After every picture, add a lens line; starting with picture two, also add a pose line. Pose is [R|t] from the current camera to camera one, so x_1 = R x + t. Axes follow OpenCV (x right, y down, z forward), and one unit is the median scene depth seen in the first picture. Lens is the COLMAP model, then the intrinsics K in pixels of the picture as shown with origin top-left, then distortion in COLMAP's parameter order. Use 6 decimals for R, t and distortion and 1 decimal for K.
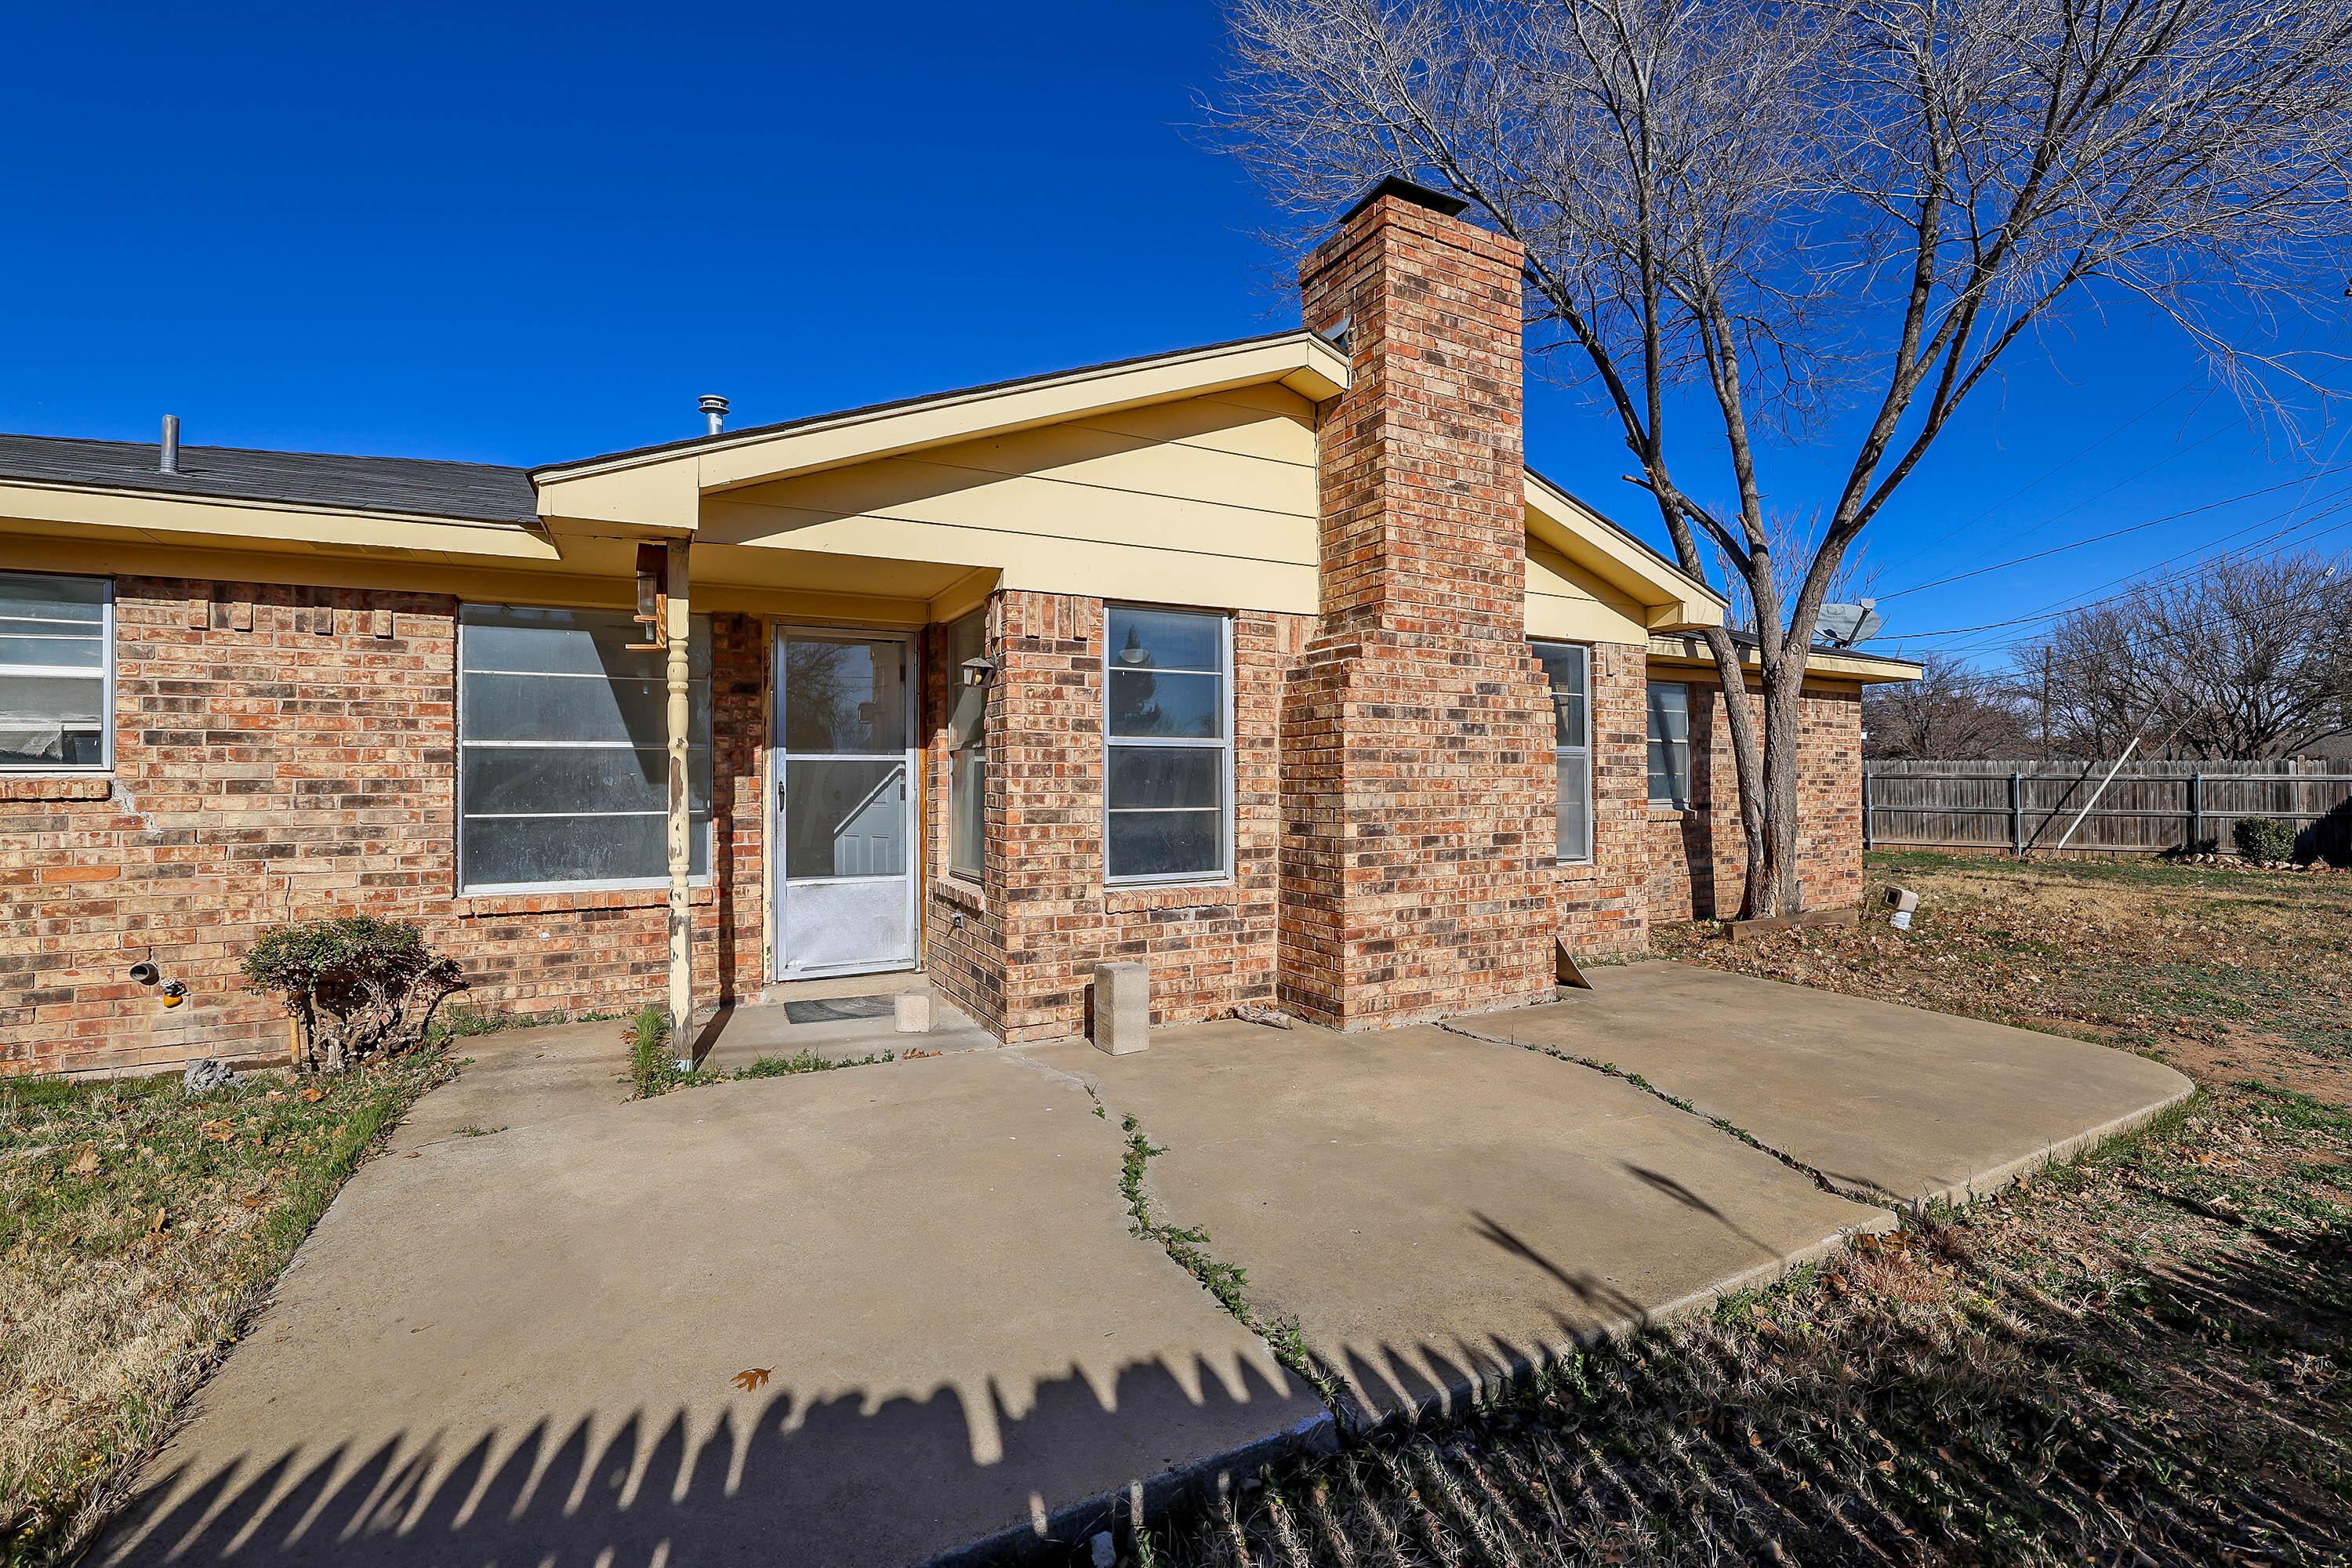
lens RADIAL K [[1022.5, 0, 1158.8], [0, 1022.5, 787.6], [0, 0, 1]] dist [-0.050155, 0.019294]
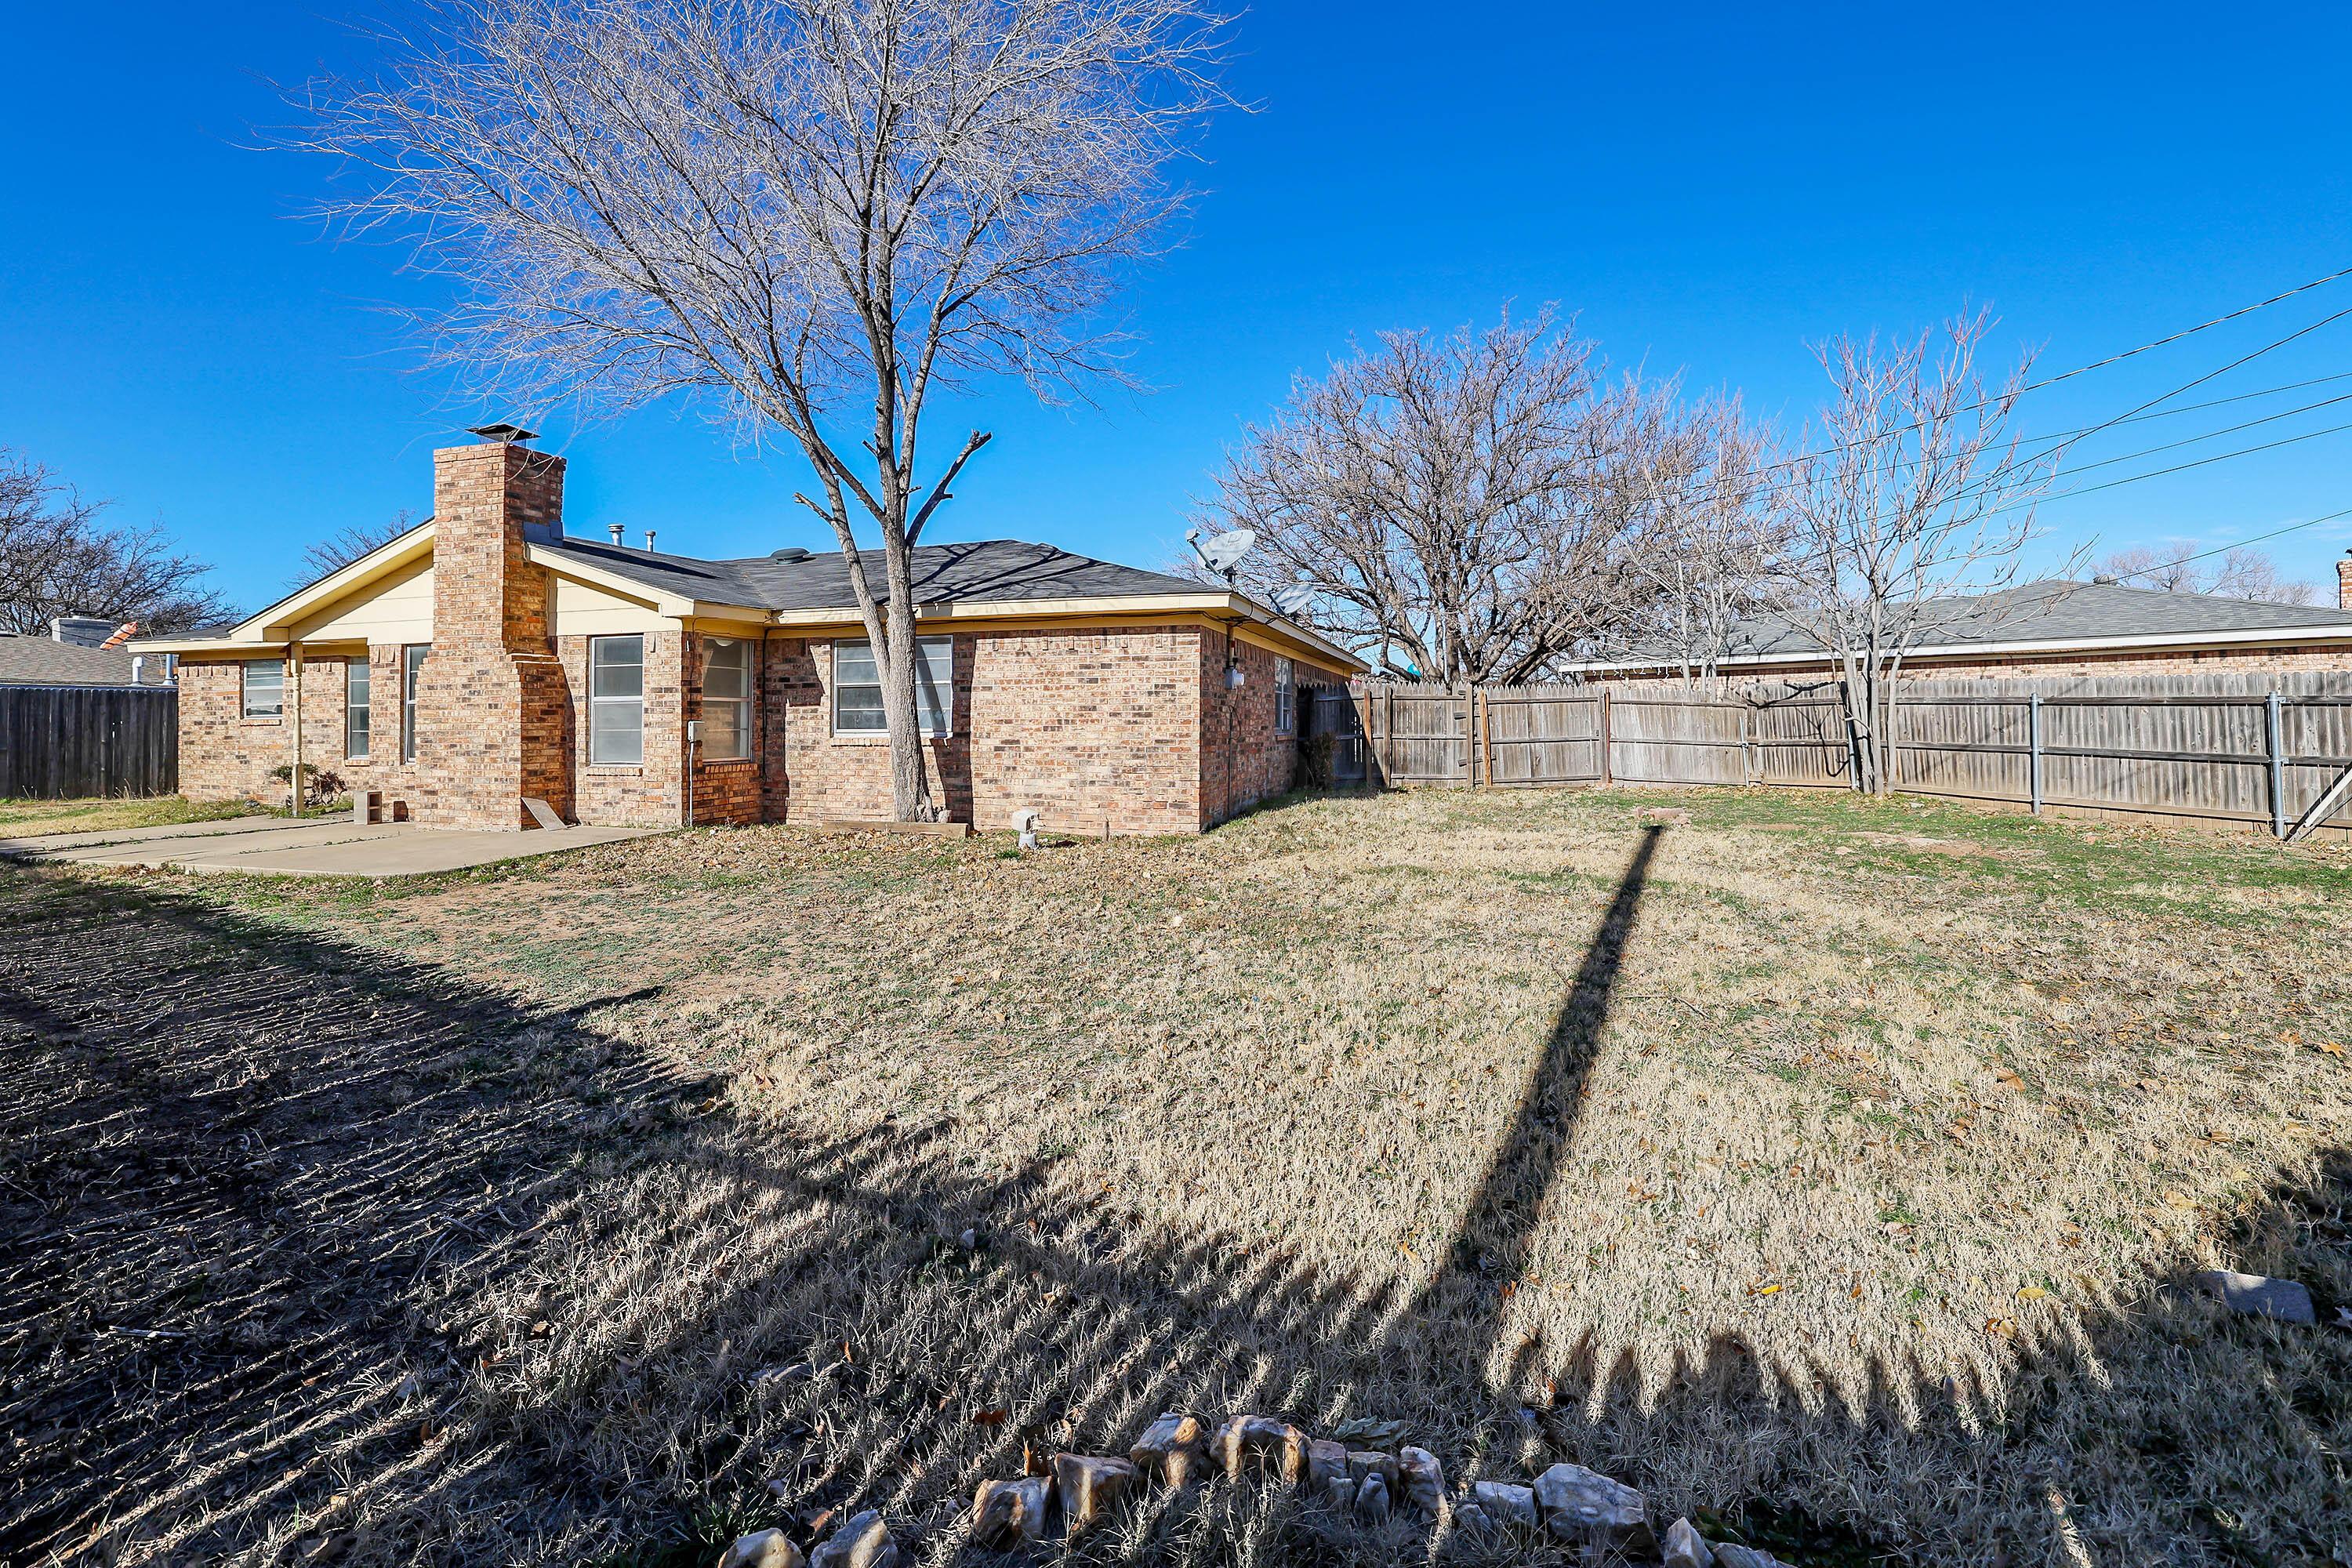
lens RADIAL K [[1009.4, 0, 1177.0], [0, 1009.4, 715.0], [0, 0, 1]] dist [-0.014384, -0.000006]
pose [[0.718151, -0.003954, -0.695876, 2.194037], [0.003027, 0.999992, -0.002558, -0.002555], [0.695881, -0.000269, 0.718157, 0.425406]]
